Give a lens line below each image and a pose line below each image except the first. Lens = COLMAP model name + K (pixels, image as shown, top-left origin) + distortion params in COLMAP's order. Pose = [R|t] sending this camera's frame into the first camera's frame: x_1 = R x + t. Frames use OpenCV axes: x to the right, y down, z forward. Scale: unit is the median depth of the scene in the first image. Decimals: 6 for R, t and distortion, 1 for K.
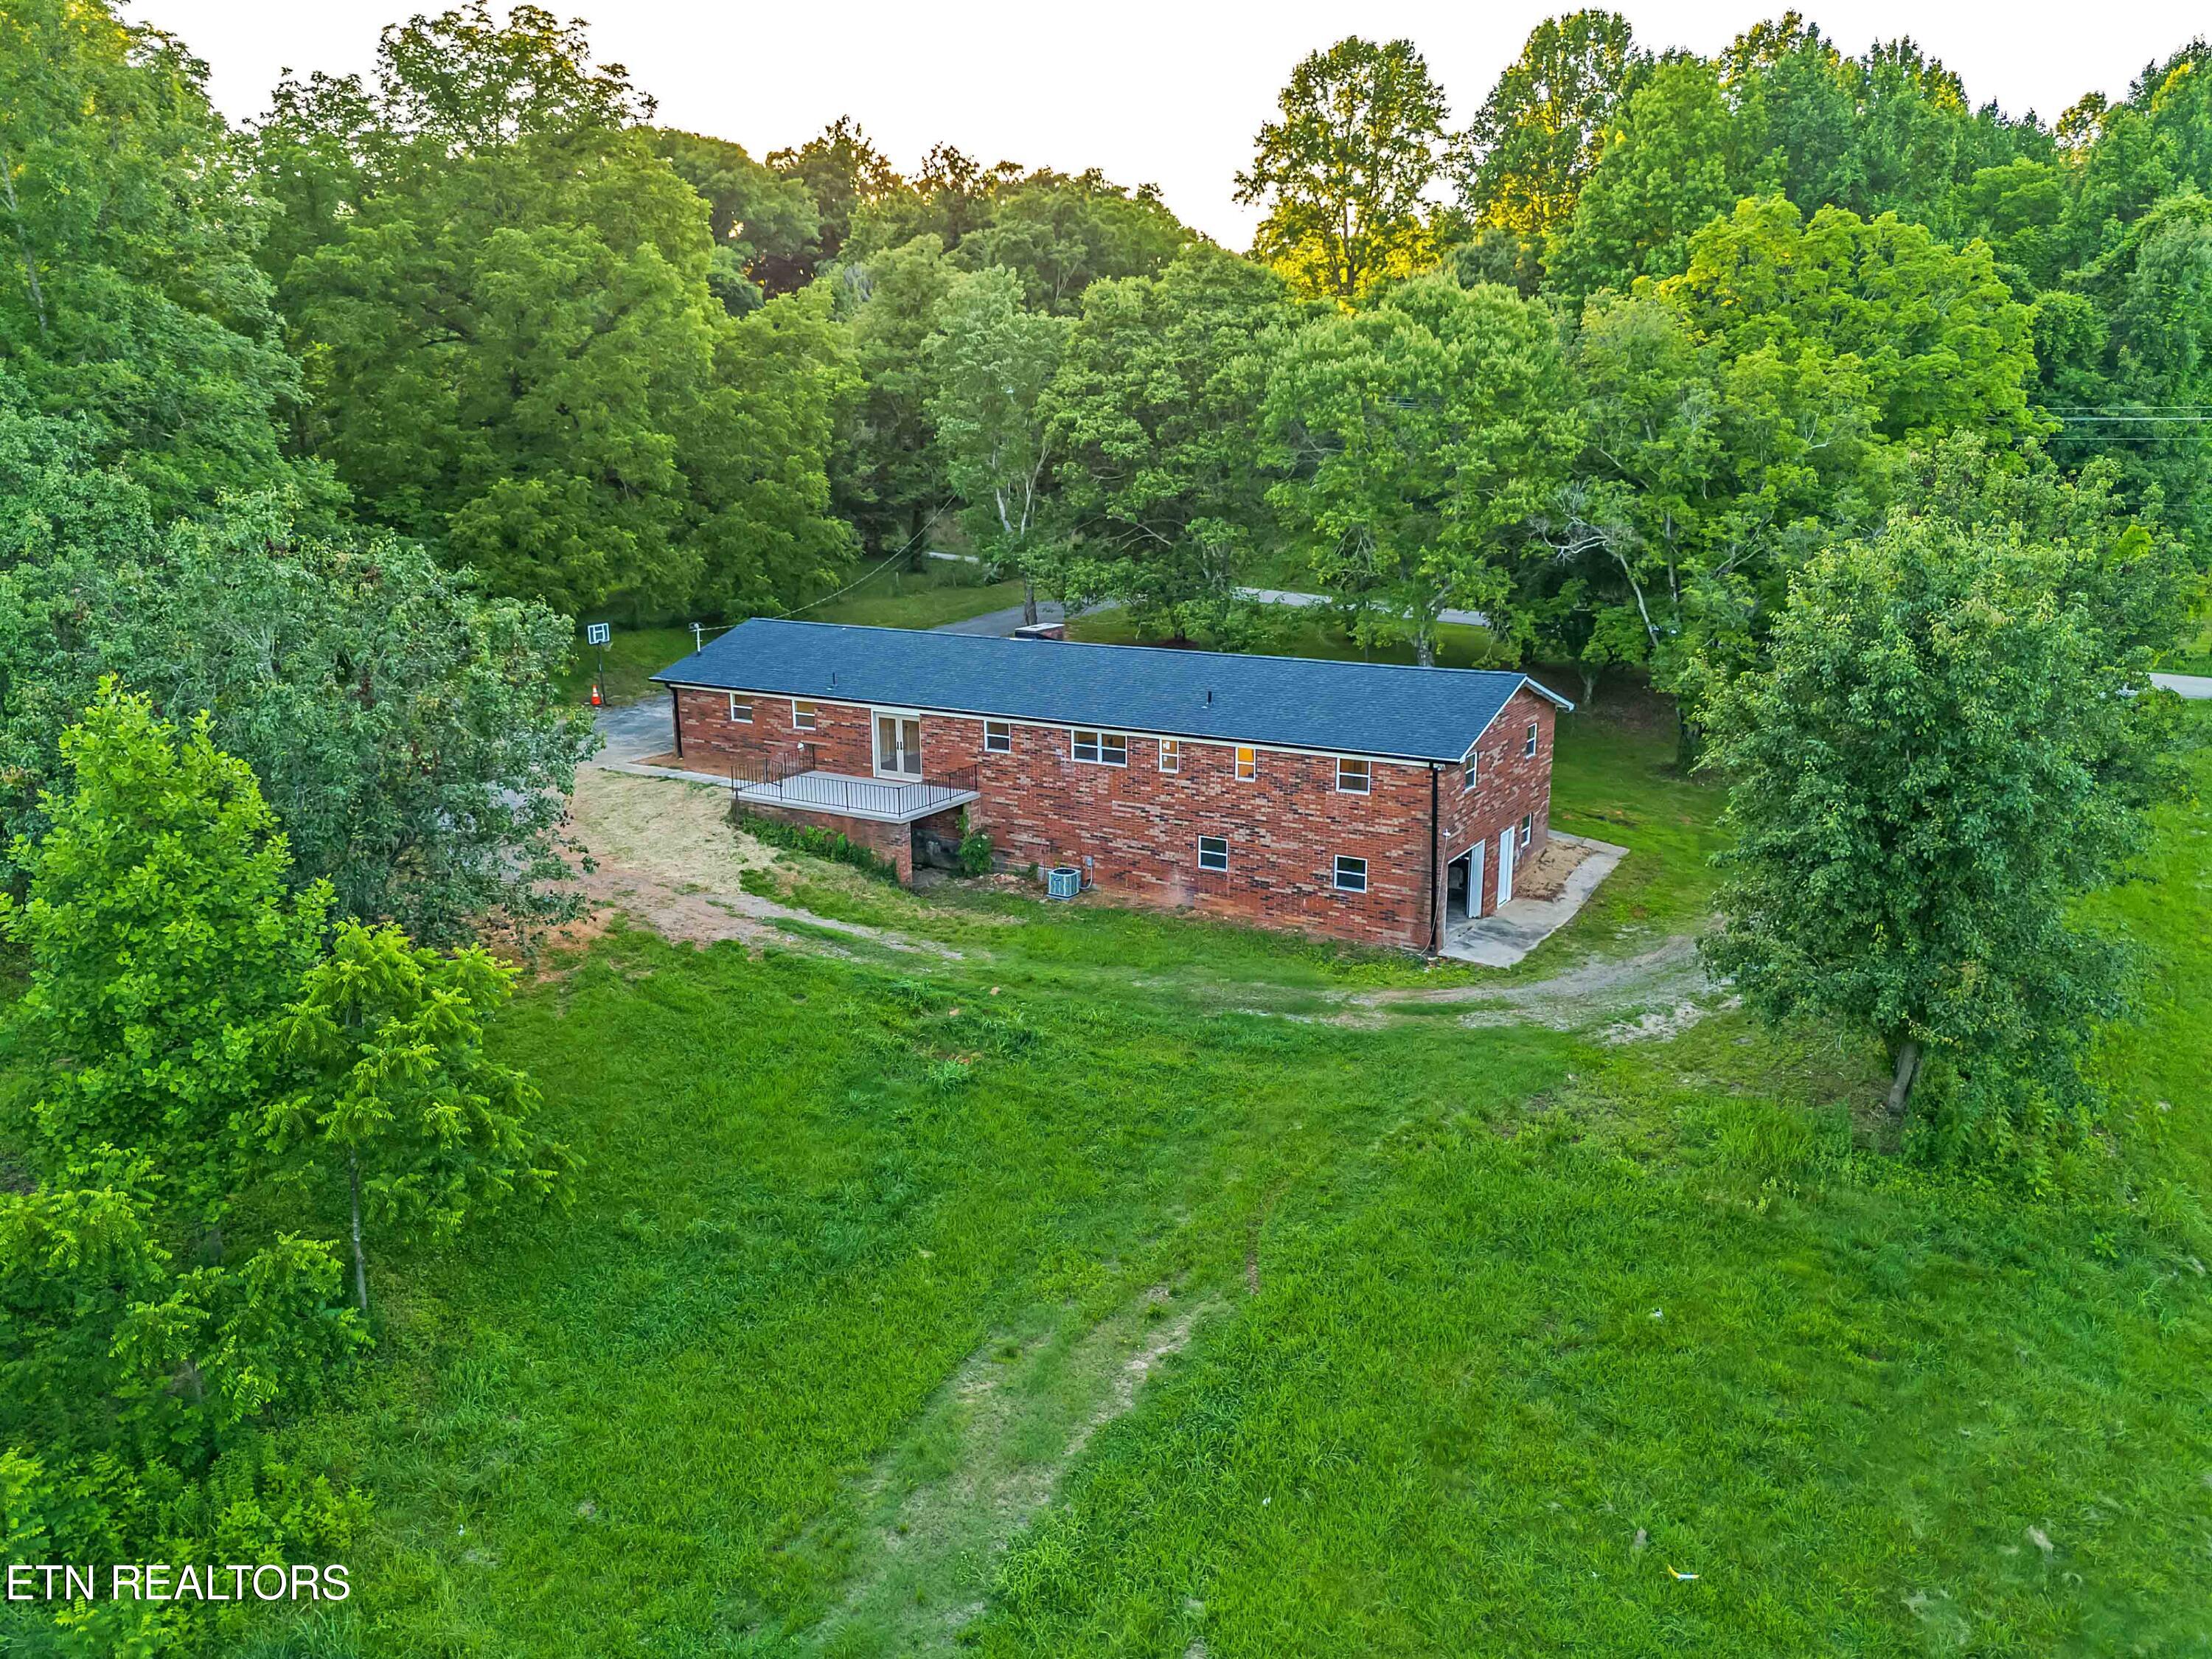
lens RADIAL K [[1667.6, 0, 1103.3], [0, 1667.6, 840.5], [0, 0, 1]] dist [0.044152, -0.038603]
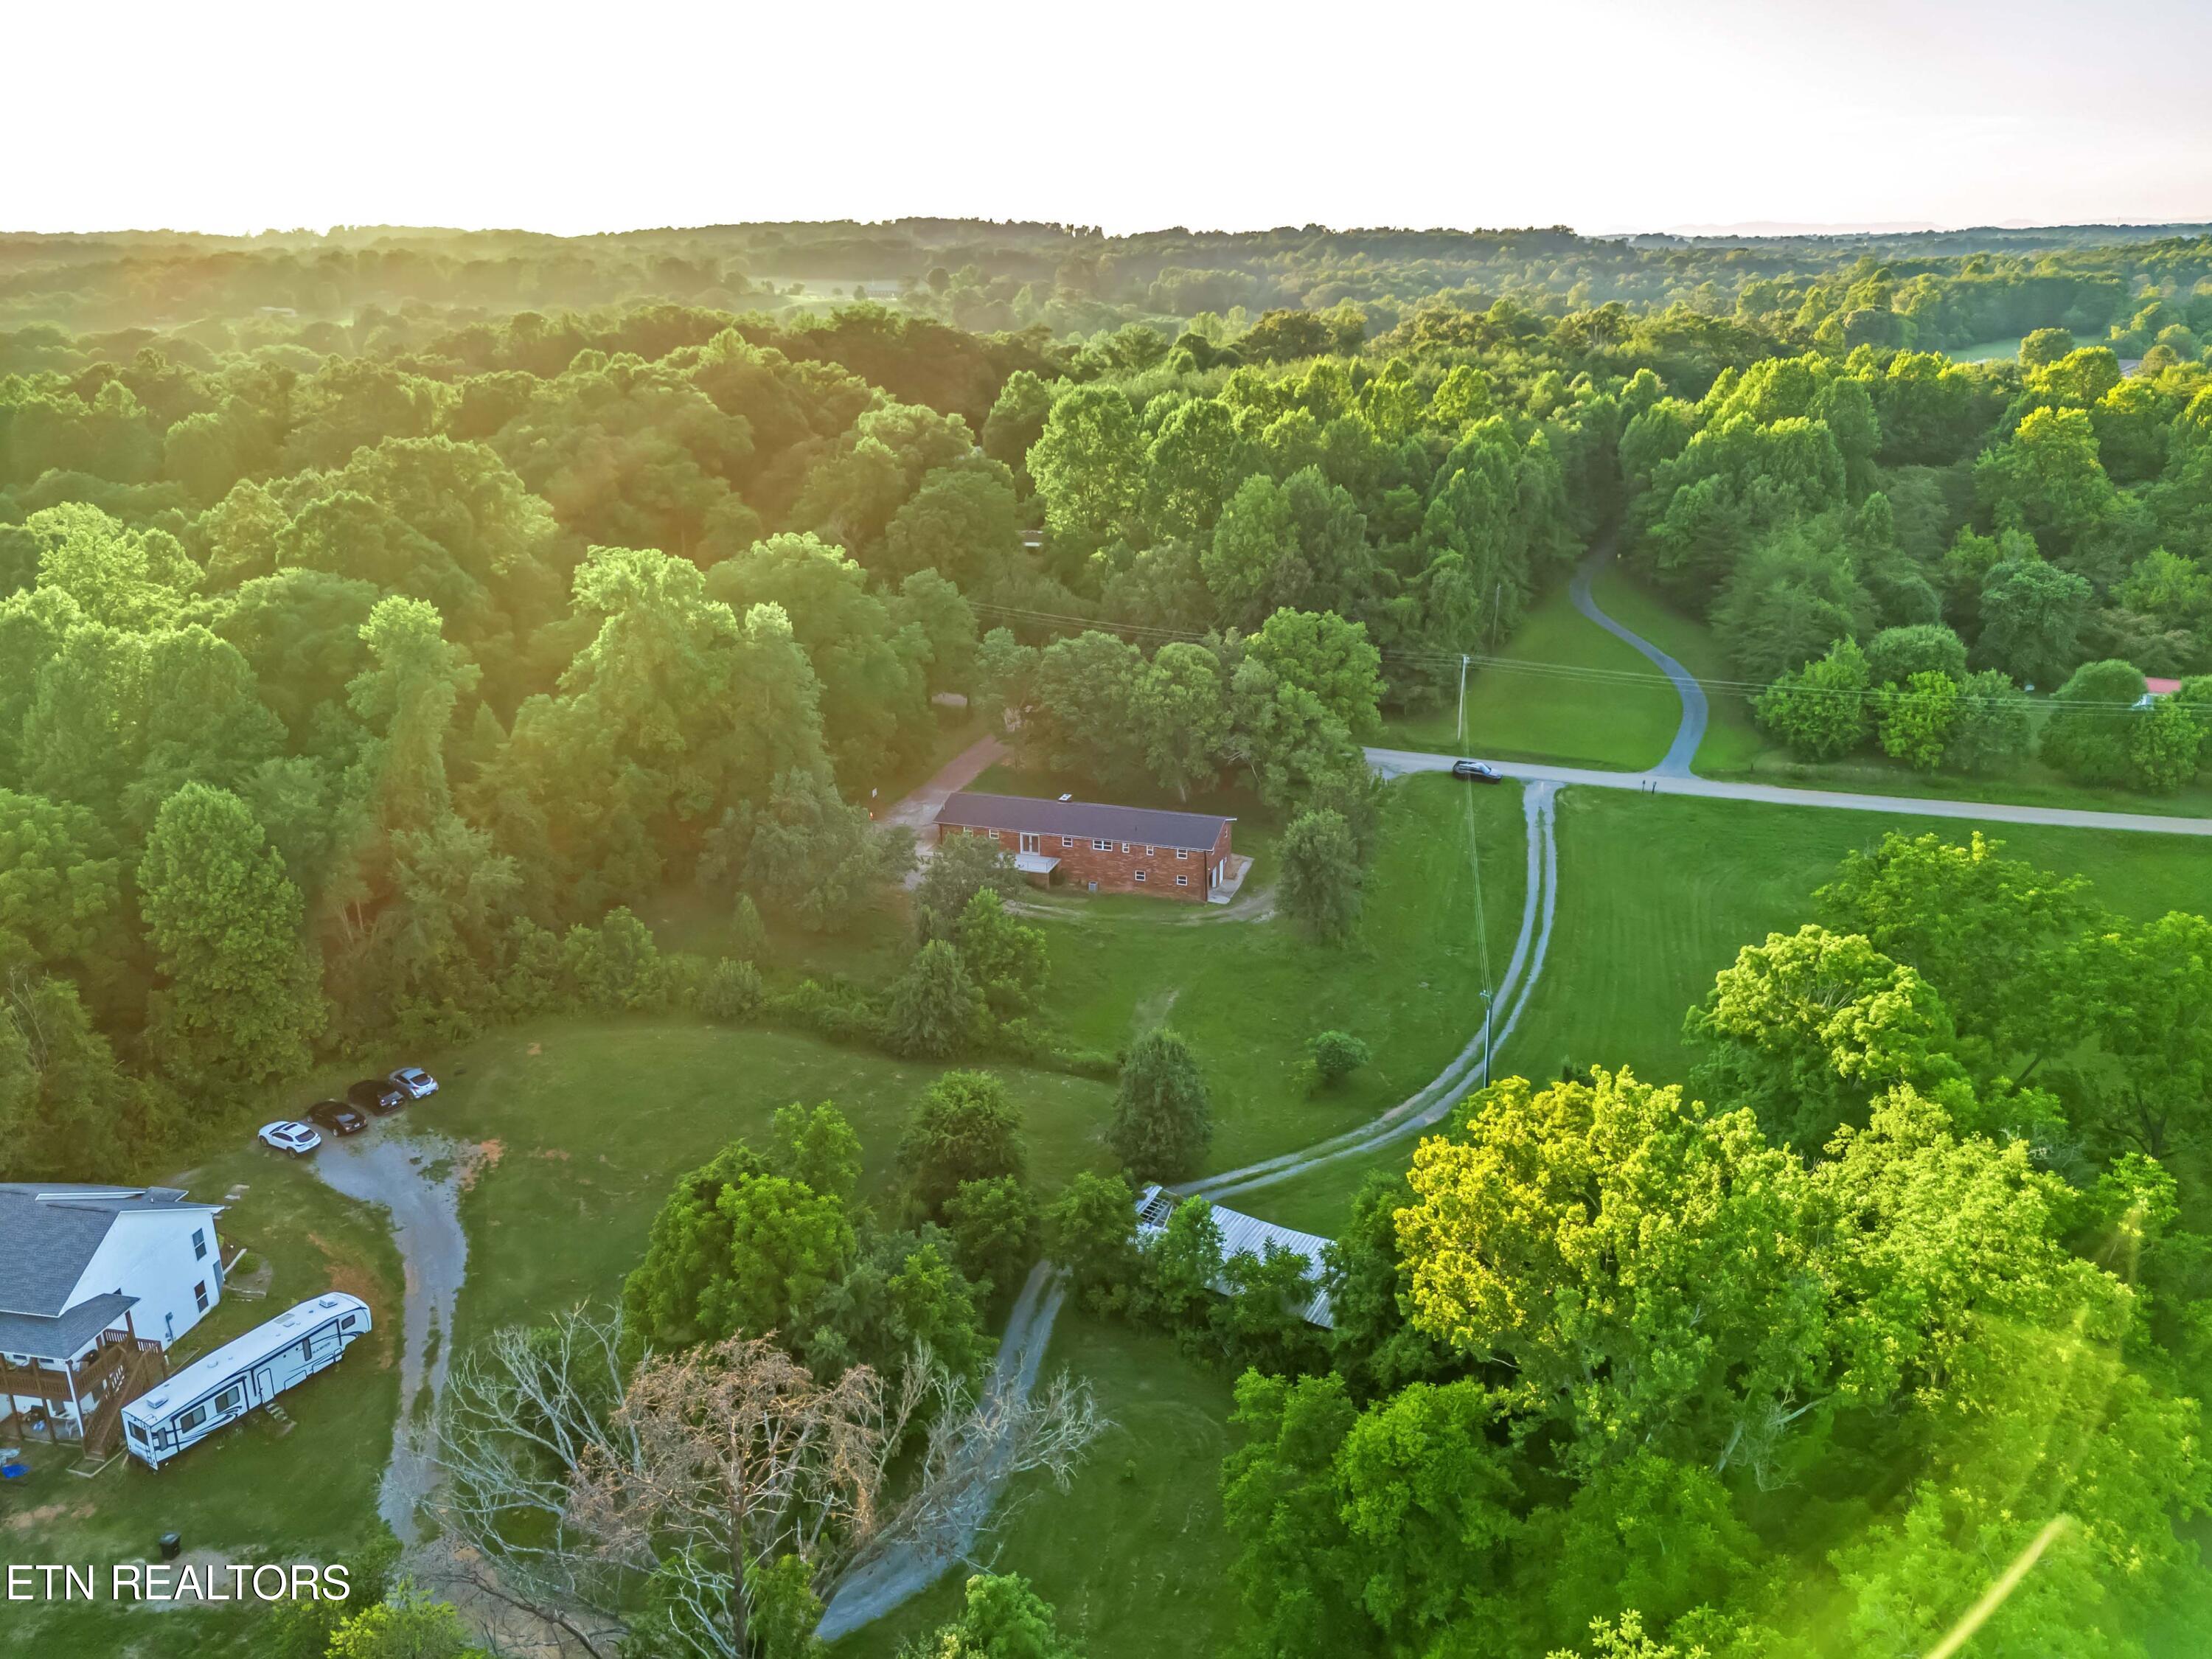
lens RADIAL K [[1667.6, 0, 1110.2], [0, 1667.6, 847.8], [0, 0, 1]] dist [0.044152, -0.038603]
pose [[0.971900, -0.076882, 0.222486, -0.722712], [0.055309, 0.993284, 0.101629, -0.384977], [-0.228805, -0.086468, 0.969624, -2.214367]]
